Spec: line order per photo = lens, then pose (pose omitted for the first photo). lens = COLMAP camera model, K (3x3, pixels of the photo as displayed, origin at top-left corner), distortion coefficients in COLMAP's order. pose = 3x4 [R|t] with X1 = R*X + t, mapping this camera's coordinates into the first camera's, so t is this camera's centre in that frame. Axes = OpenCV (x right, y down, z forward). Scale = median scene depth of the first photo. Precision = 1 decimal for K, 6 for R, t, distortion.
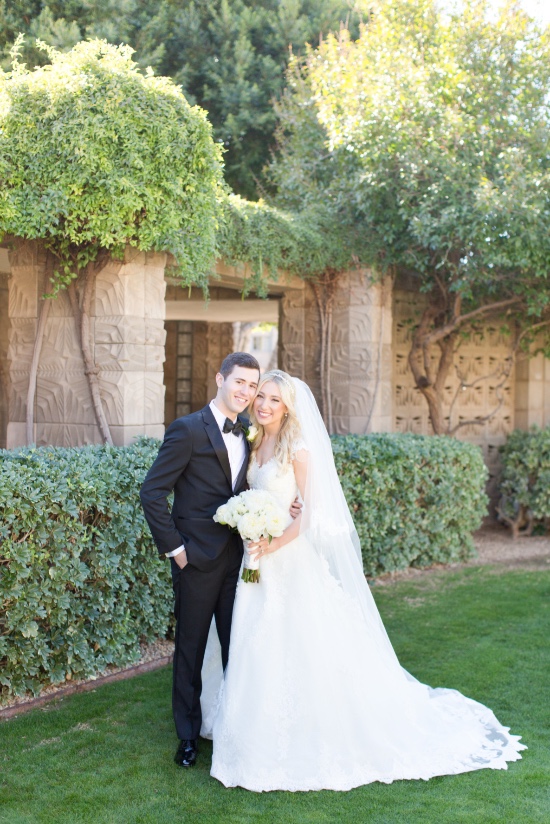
lens RADIAL K [[1224.9, 0, 220.5], [0, 1224.9, 393.1], [0, 0, 1]] dist [0.010560, 0.009831]
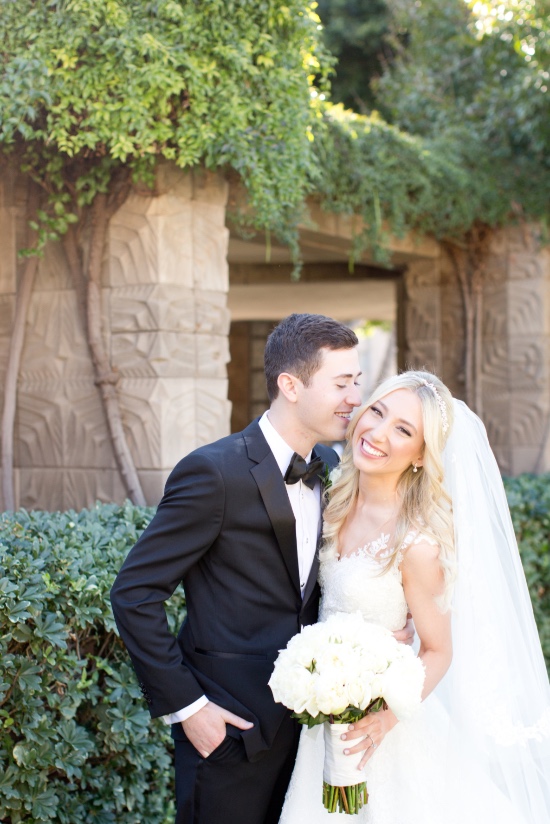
lens RADIAL K [[1492.7, 0, 276.7], [0, 1492.7, 445.3], [0, 0, 1]] dist [0.005302, 0.016646]
pose [[0.999559, -0.022524, -0.019332, -0.007927], [0.022779, 0.999655, 0.013090, 0.005792], [0.019030, -0.013525, 0.999727, 0.239751]]
